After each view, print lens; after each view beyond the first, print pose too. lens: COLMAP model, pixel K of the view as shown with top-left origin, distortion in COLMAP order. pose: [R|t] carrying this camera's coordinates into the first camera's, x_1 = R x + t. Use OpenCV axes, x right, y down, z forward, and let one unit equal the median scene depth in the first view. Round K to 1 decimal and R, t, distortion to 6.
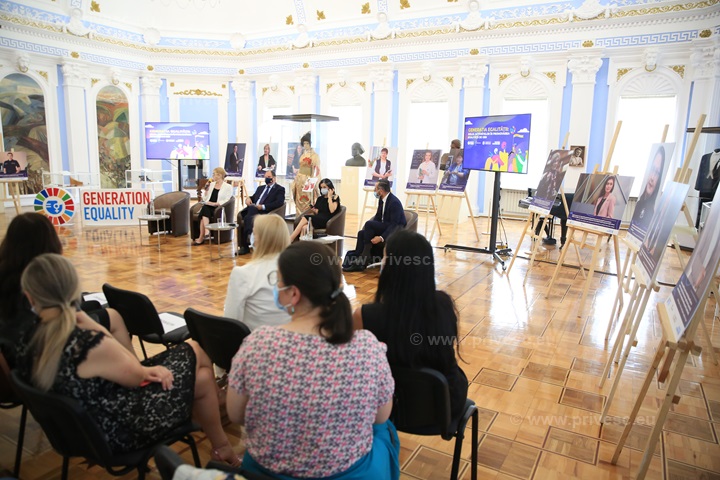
lens RADIAL K [[479.1, 0, 360.0], [0, 479.1, 240.0], [0, 0, 1]] dist [-0.108778, 0.078489]
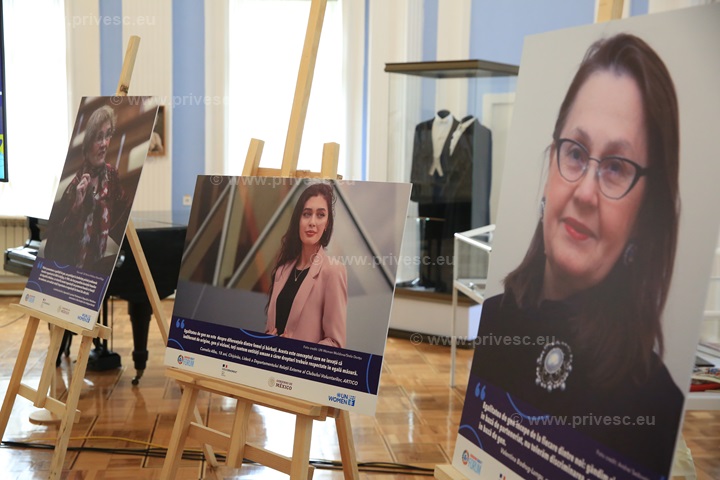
lens RADIAL K [[956.9, 0, 360.0], [0, 956.9, 240.0], [0, 0, 1]] dist [0.104999, 0.010599]
pose [[0.791875, -0.064933, 0.607222, 0.166716], [0.107247, 0.993664, -0.033603, -0.062525], [-0.601192, 0.091732, 0.793822, 0.412627]]
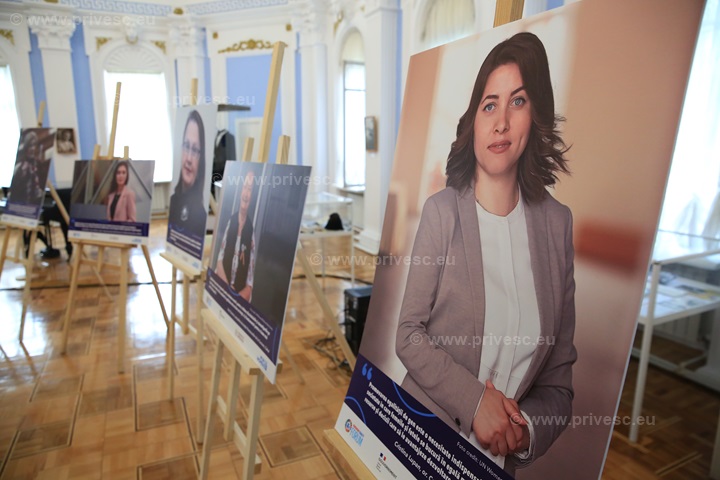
lens RADIAL K [[479.1, 0, 360.0], [0, 479.1, 240.0], [0, 0, 1]] dist [-0.108778, 0.078489]
pose [[0.553913, -0.186441, 0.811431, 0.111193], [0.162291, 0.980088, 0.114407, -0.032763], [-0.816604, 0.068317, 0.573141, 0.238837]]
